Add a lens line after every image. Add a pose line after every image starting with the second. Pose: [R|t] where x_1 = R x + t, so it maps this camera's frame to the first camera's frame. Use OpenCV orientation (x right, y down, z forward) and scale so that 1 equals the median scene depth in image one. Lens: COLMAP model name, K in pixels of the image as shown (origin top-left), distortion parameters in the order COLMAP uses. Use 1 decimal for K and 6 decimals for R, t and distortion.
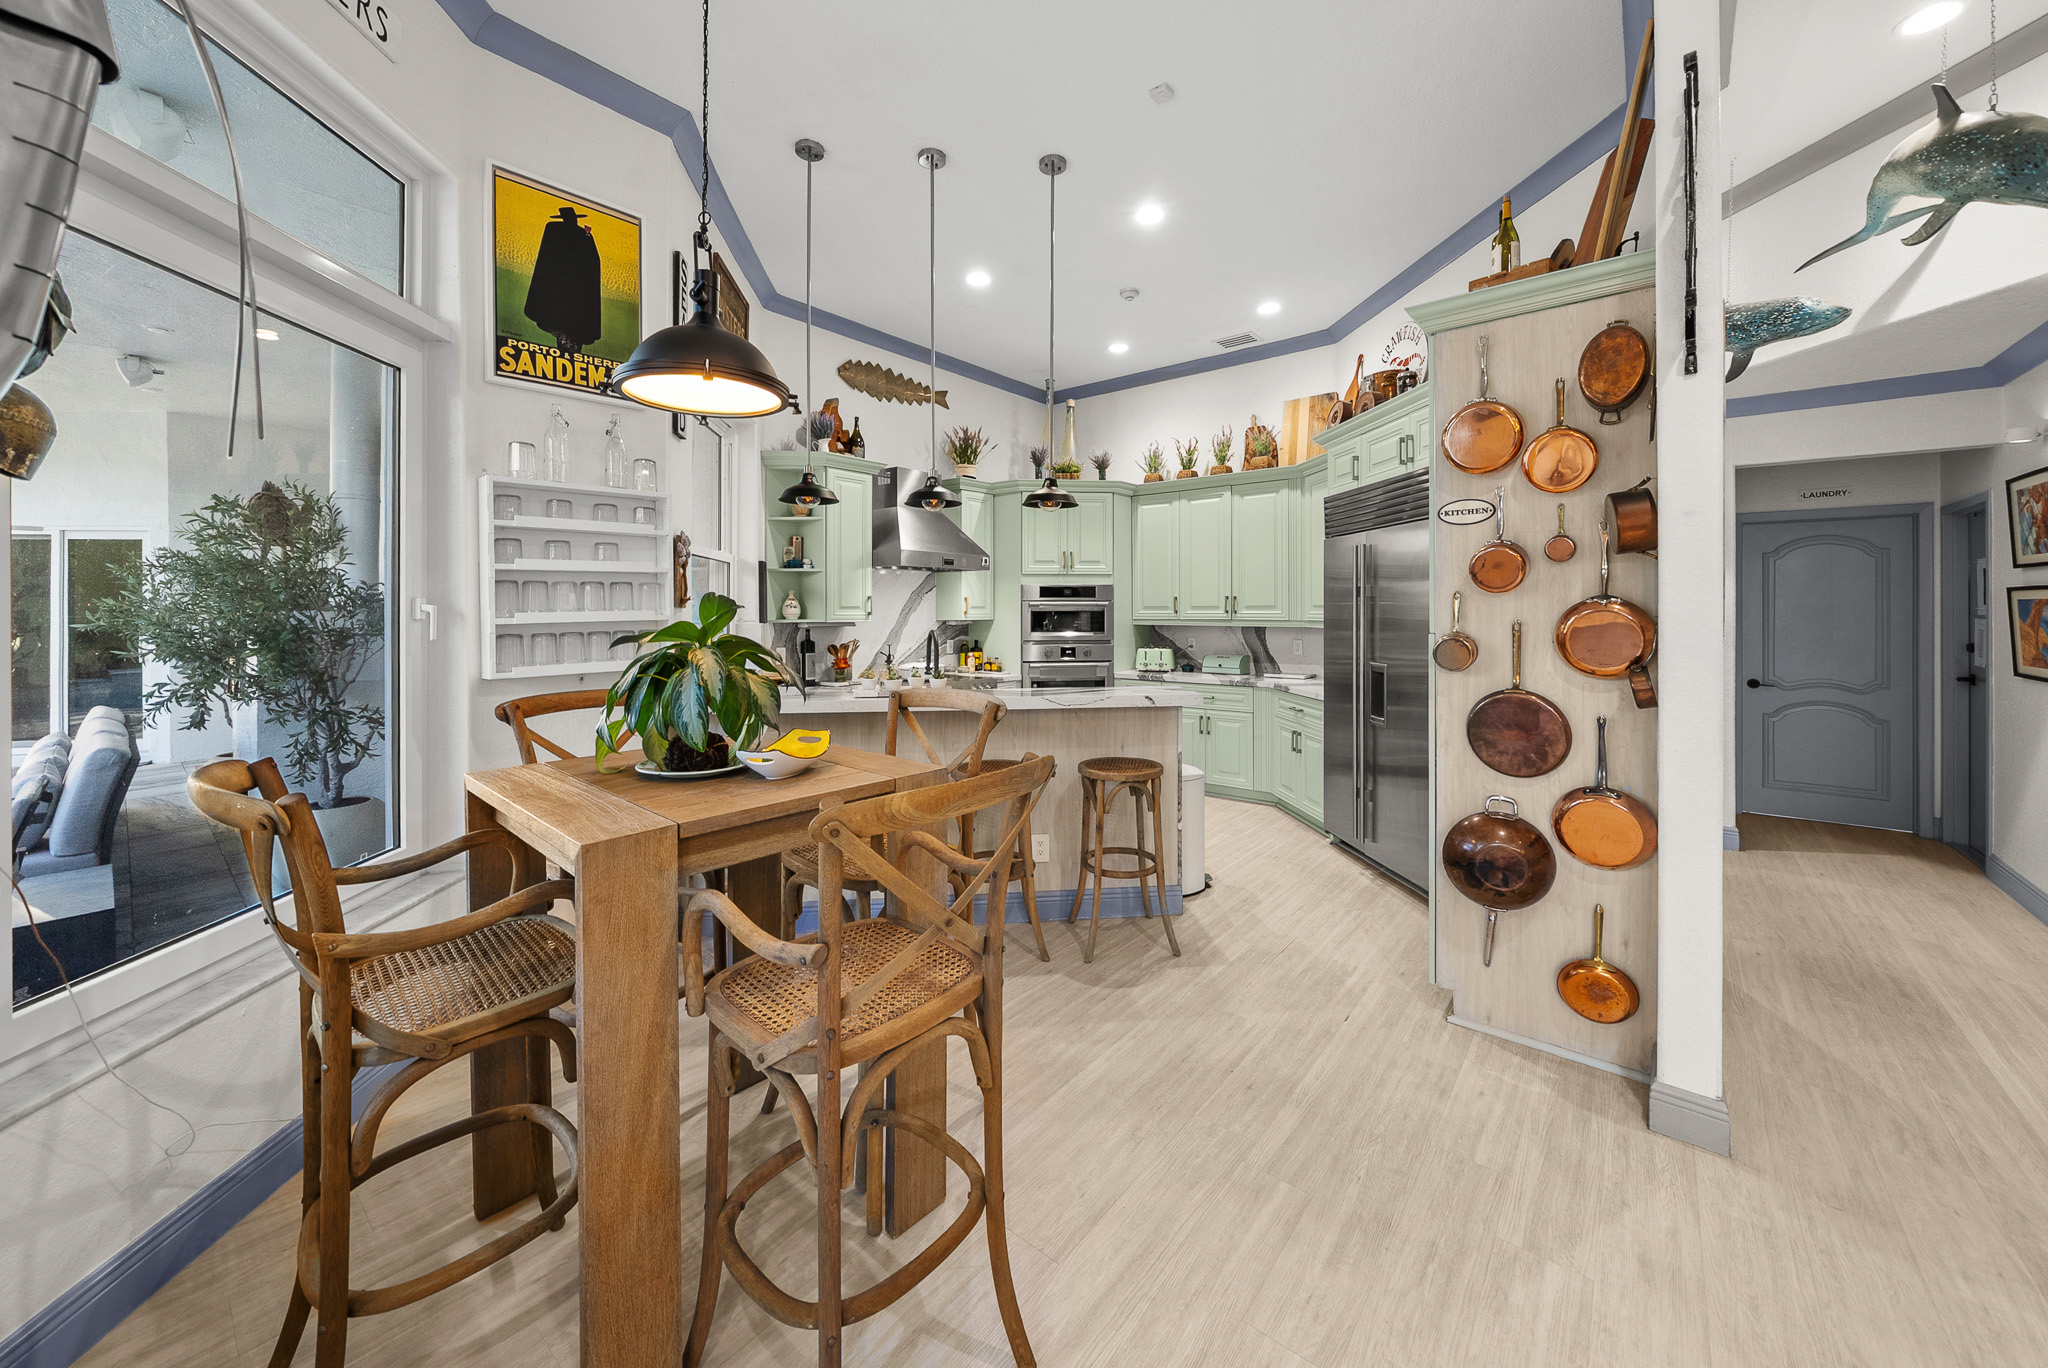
lens RADIAL K [[749.2, 0, 1035.5], [0, 749.2, 606.9], [0, 0, 1]] dist [-0.001181, -0.000361]
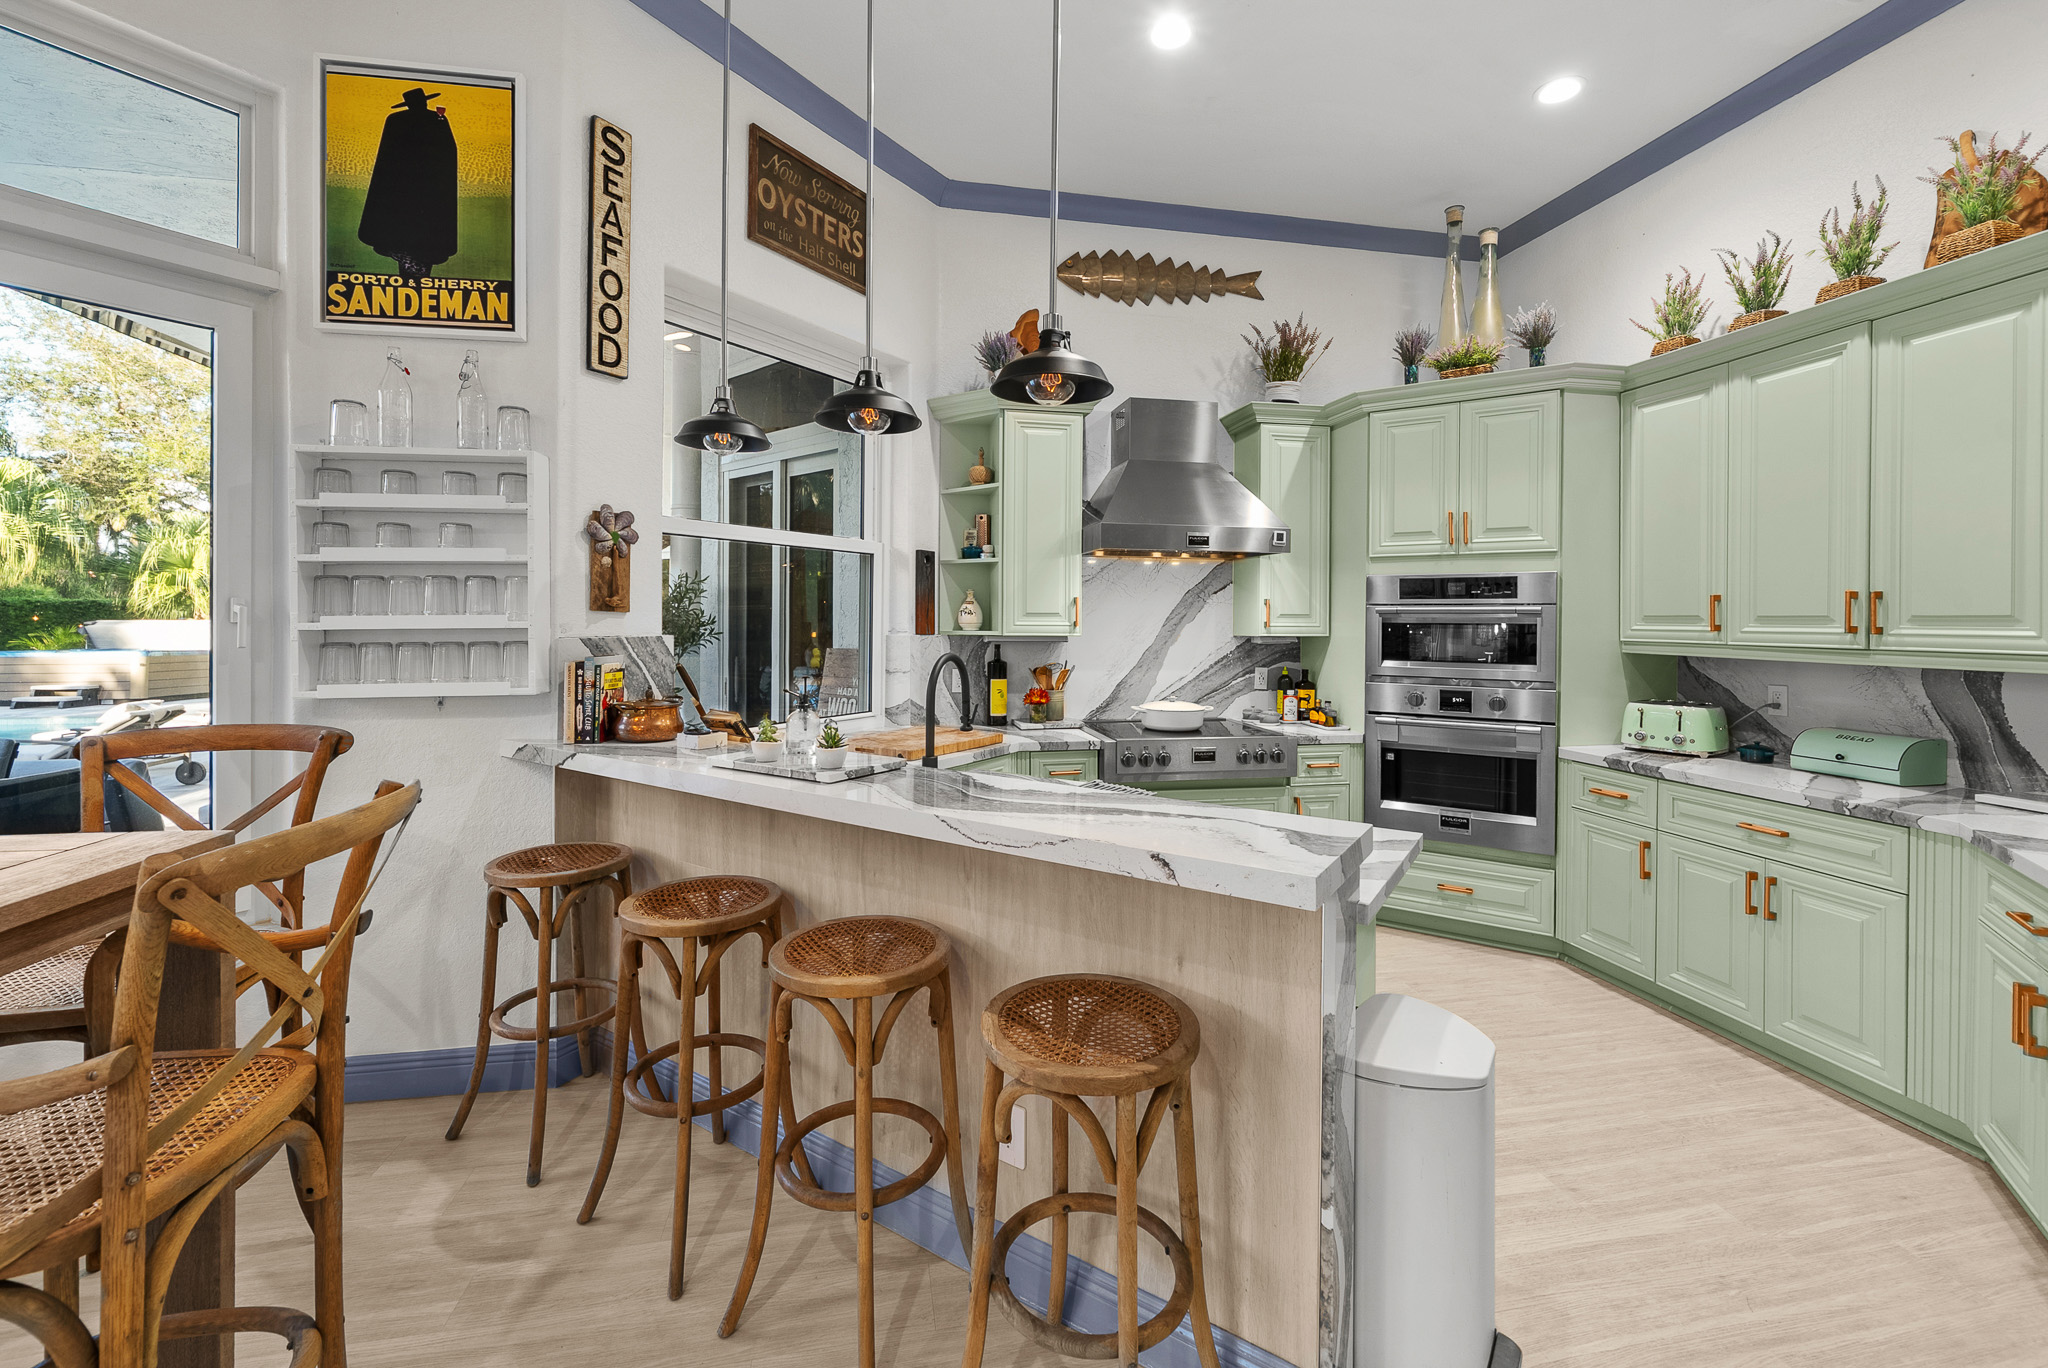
lens RADIAL K [[847.2, 0, 1035.7], [0, 847.2, 617.8], [0, 0, 1]] dist [0.001026, -0.000230]
pose [[0.770952, 0.007220, -0.636853, 0.204030], [-0.005848, 0.999974, 0.004258, 0.000663], [0.636867, 0.000441, 0.770974, 0.352527]]
